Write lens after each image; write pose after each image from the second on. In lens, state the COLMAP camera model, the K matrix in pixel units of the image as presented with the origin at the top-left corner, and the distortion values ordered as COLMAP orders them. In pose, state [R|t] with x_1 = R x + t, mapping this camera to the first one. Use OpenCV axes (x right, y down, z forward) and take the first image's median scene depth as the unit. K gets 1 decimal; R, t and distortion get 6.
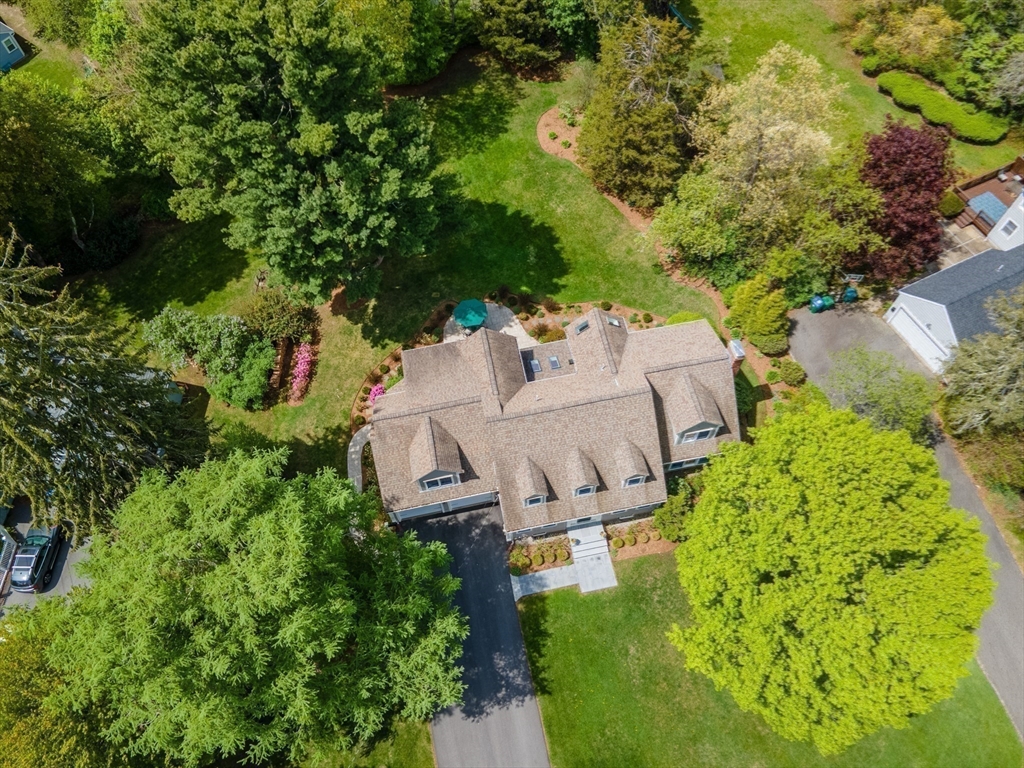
lens RADIAL K [[720.9, 0, 505.6], [0, 720.9, 360.5], [0, 0, 1]] dist [0.039928, -0.005064]
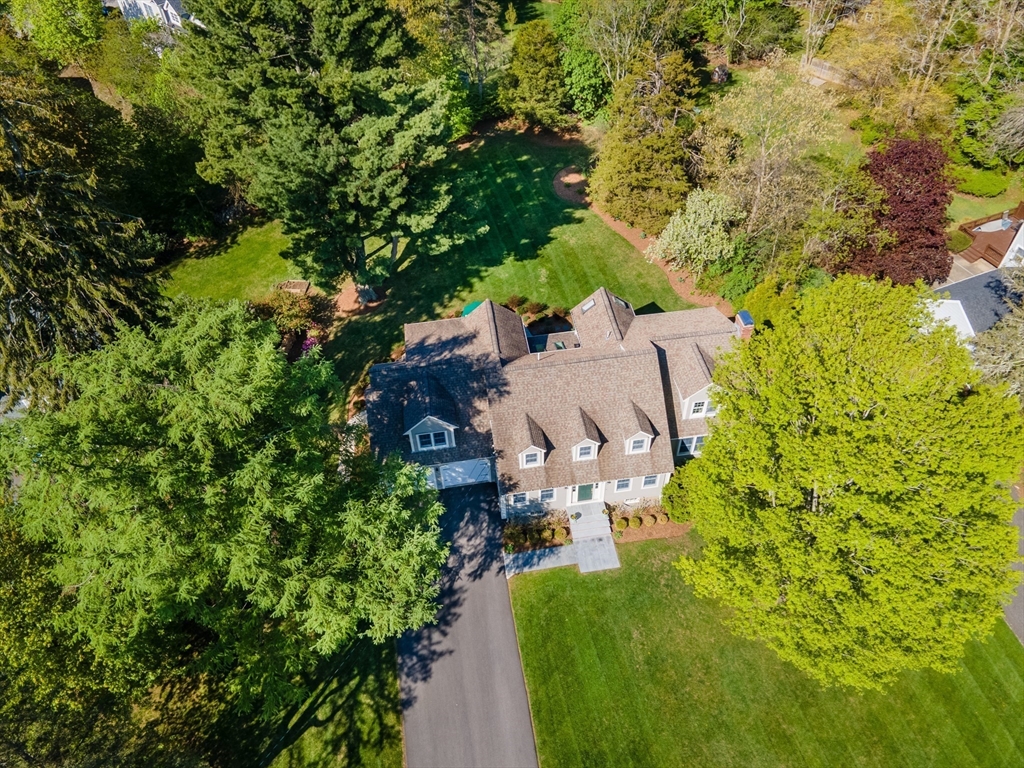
lens RADIAL K [[713.8, 0, 512.0], [0, 713.8, 384.0], [0, 0, 1]] dist [0.046968, -0.000457]
pose [[0.998675, 0.039573, -0.032887, 0.040523], [-0.046317, 0.969767, -0.239595, 0.321277], [0.022412, 0.240801, 0.970316, 0.072863]]
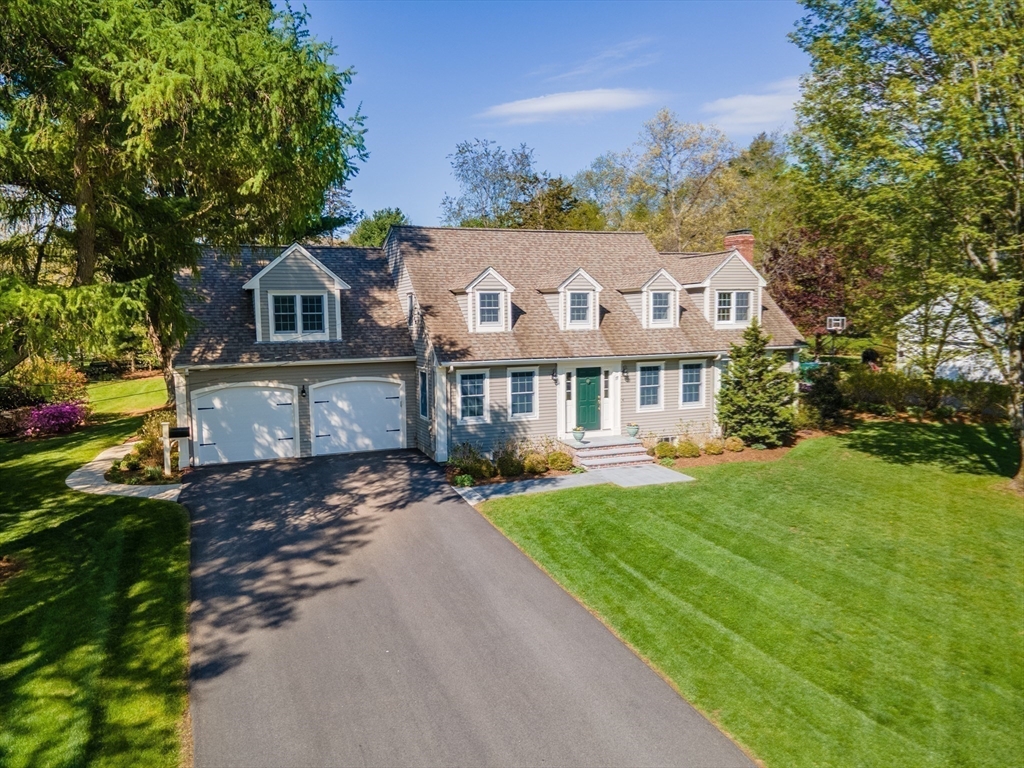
lens RADIAL K [[720.9, 0, 505.6], [0, 720.9, 360.5], [0, 0, 1]] dist [0.039928, -0.005064]
pose [[0.985643, 0.006649, 0.168710, -0.037273], [0.126083, 0.635593, -0.761659, 0.613824], [-0.112295, 0.771996, 0.625629, 0.718279]]
